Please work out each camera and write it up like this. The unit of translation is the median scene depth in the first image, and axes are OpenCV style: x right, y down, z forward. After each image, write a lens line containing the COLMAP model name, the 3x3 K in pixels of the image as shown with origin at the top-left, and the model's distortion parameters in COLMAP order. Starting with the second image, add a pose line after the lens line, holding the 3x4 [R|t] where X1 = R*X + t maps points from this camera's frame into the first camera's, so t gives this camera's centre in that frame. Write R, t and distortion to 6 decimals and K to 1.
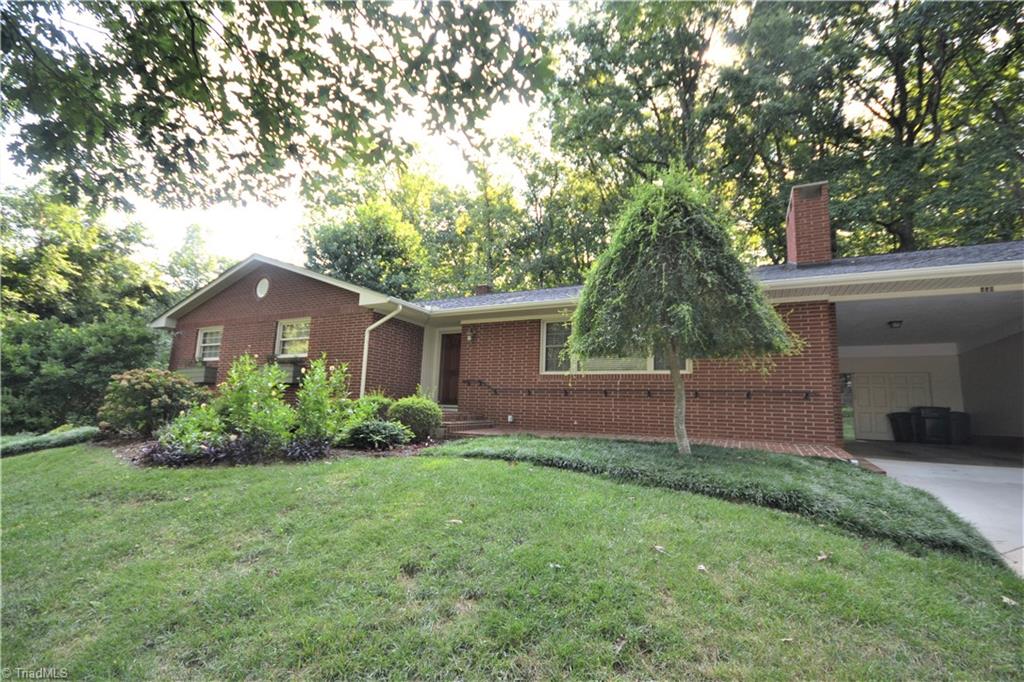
lens RADIAL K [[455.6, 0, 513.3], [0, 455.6, 344.9], [0, 0, 1]] dist [-0.001897, -0.002169]
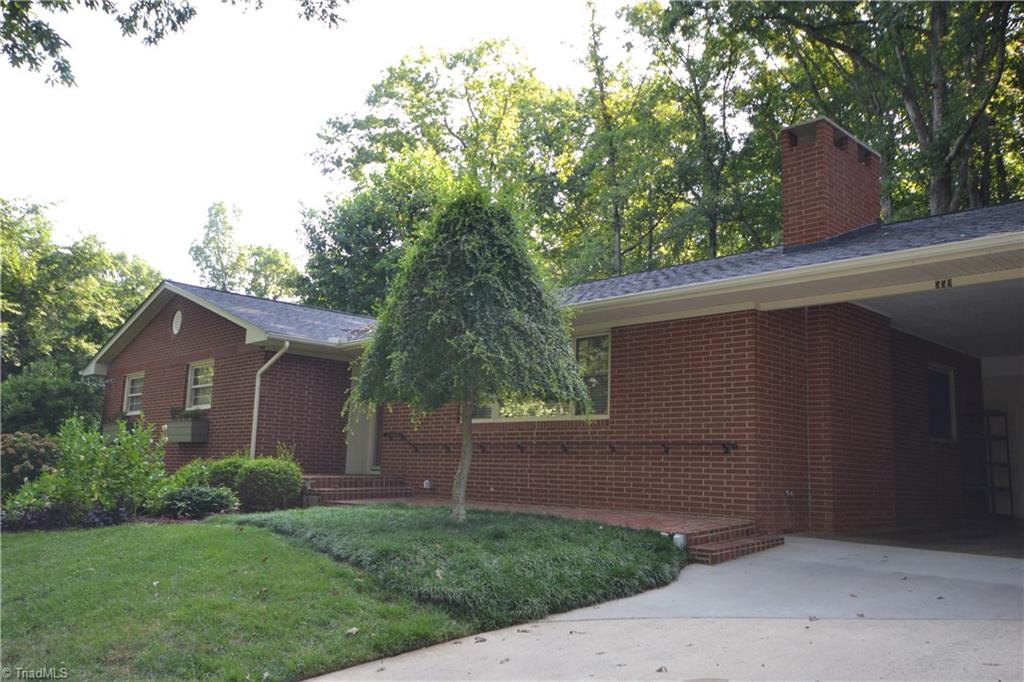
lens RADIAL K [[838.4, 0, 512.8], [0, 838.4, 339.0], [0, 0, 1]] dist [0.015704, -0.000082]
pose [[0.946789, -0.059877, -0.316237, 0.568374], [0.053456, 0.998151, -0.028947, -0.026997], [0.317386, 0.010502, 0.948238, -0.248386]]
